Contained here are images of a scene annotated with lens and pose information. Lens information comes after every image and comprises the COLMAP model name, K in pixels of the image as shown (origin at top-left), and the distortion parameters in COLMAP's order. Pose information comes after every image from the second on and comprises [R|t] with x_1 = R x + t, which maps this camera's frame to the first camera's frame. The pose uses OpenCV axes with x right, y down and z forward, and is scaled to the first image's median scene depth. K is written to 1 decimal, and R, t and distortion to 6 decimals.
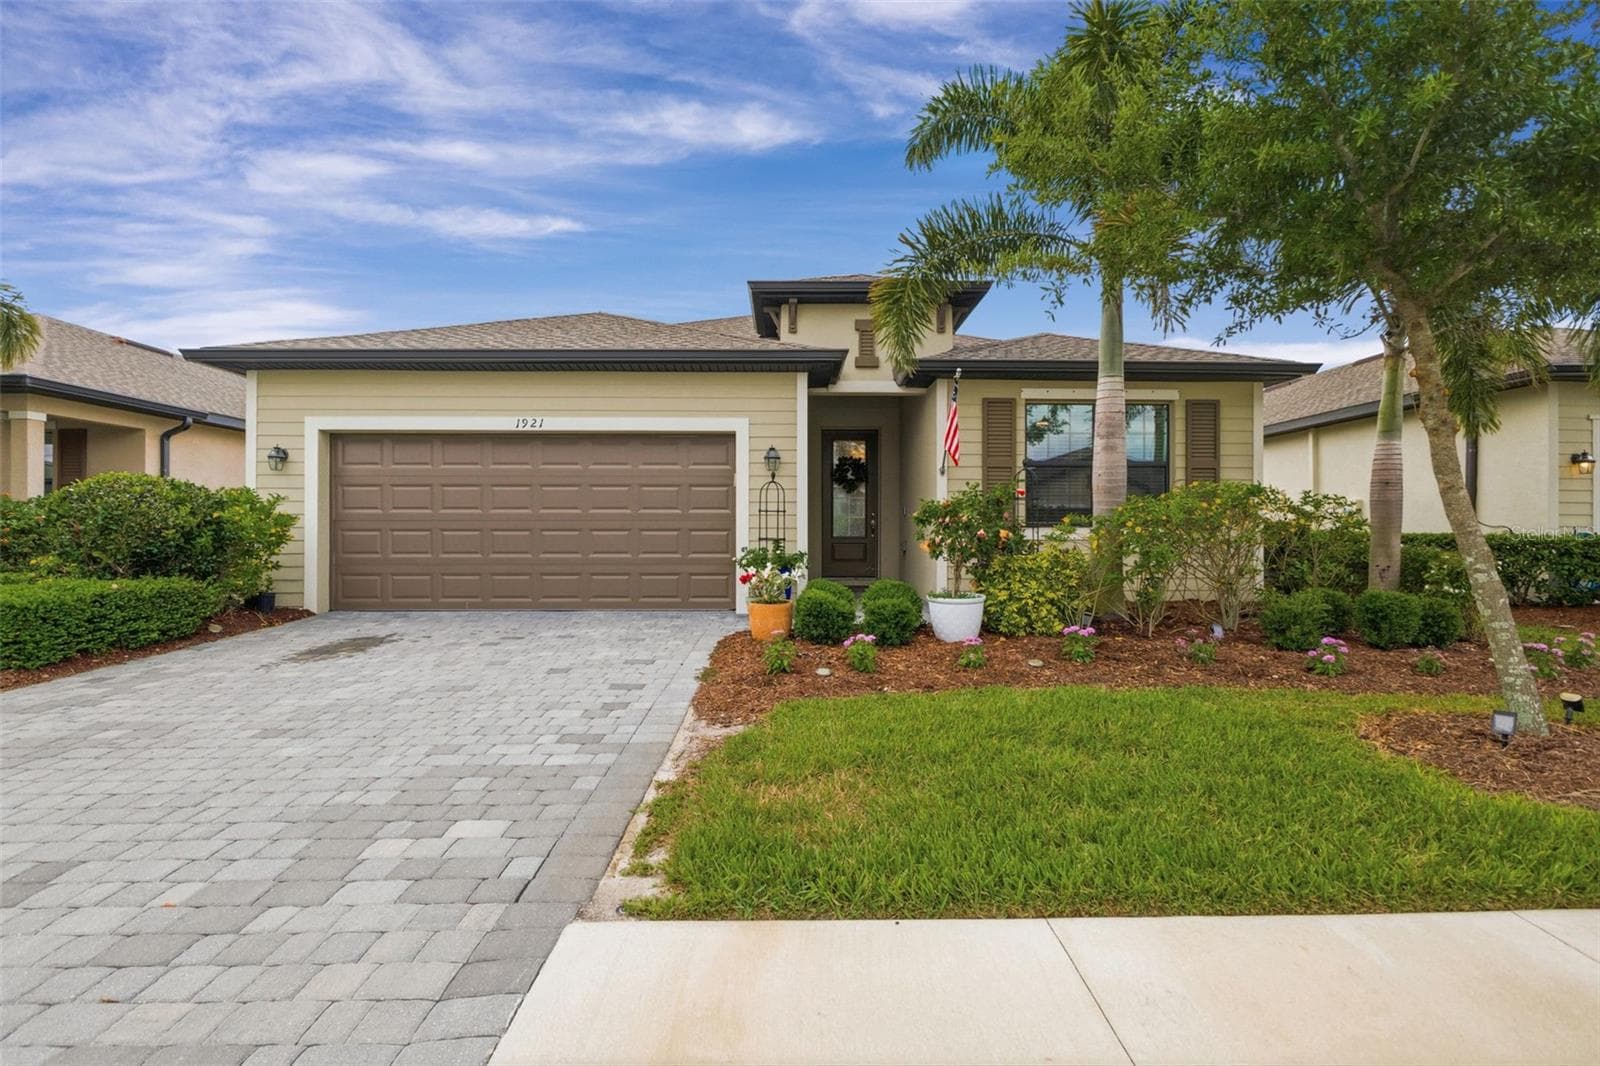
lens RADIAL K [[748.1, 0, 802.3], [0, 748.1, 528.9], [0, 0, 1]] dist [-0.009865, 0.000542]
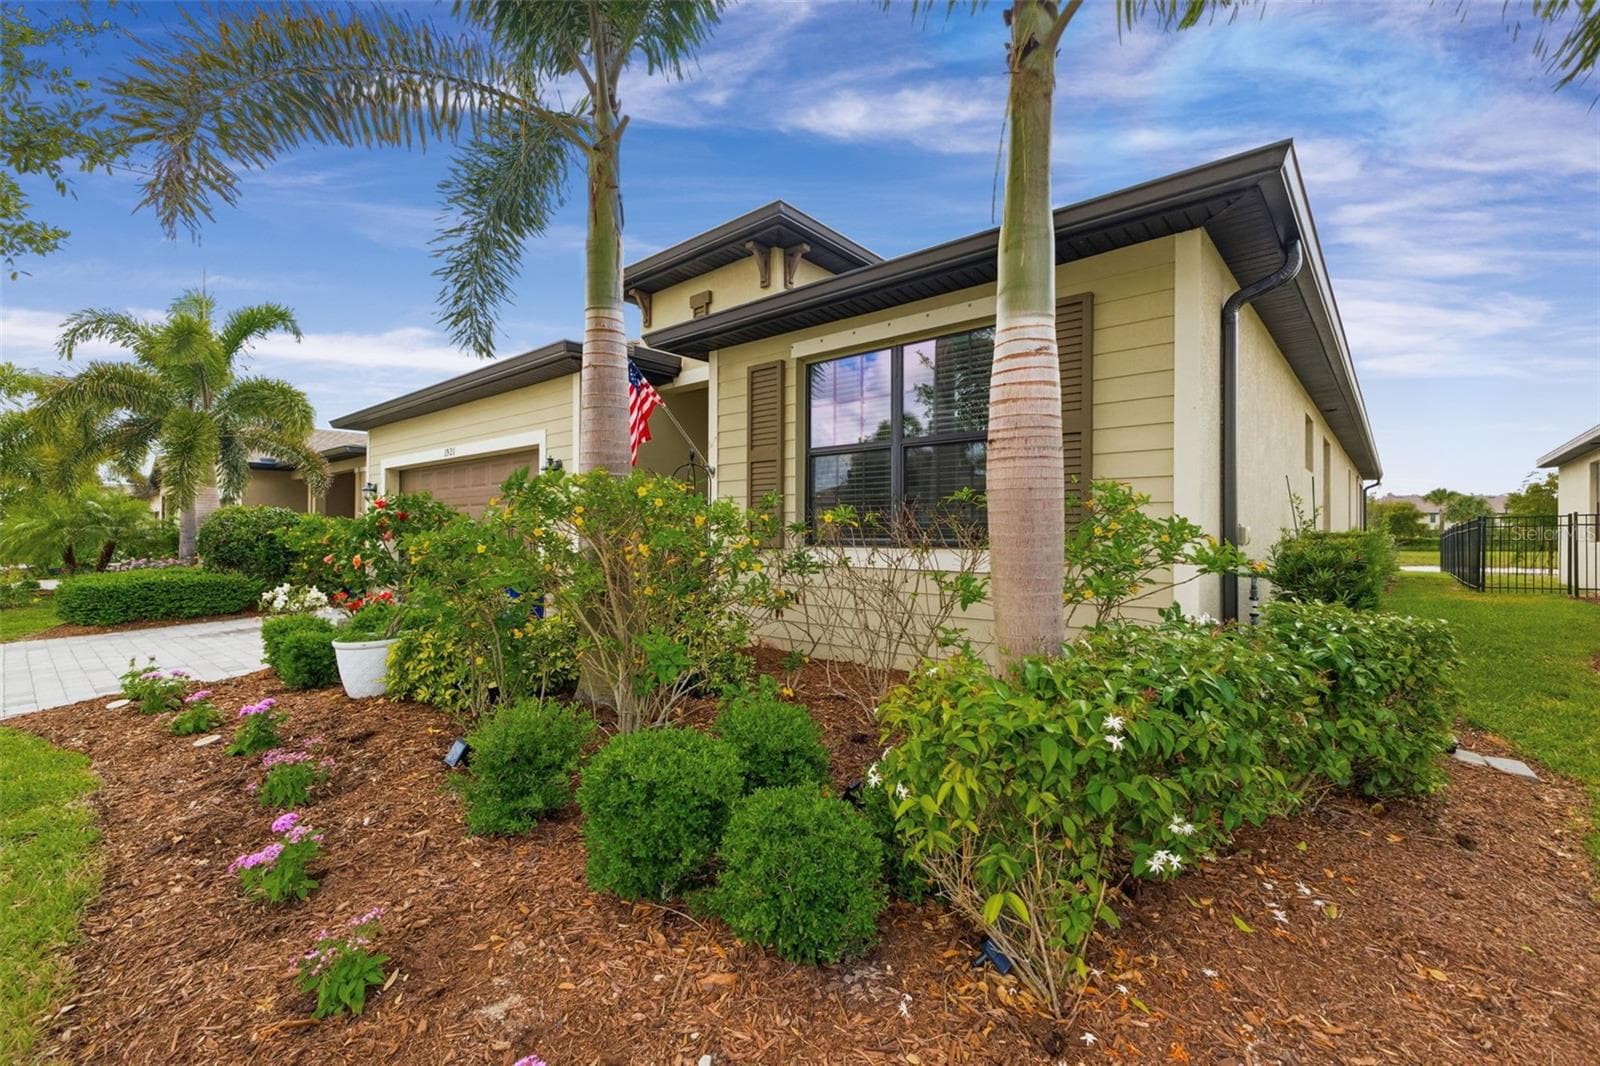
lens RADIAL K [[724.6, 0, 803.3], [0, 724.6, 521.5], [0, 0, 1]] dist [0.011048, -0.016743]
pose [[0.721911, -0.010642, -0.691904, 0.810175], [0.002715, 0.999918, -0.012546, -0.016745], [0.691980, 0.007178, 0.721881, 0.557657]]
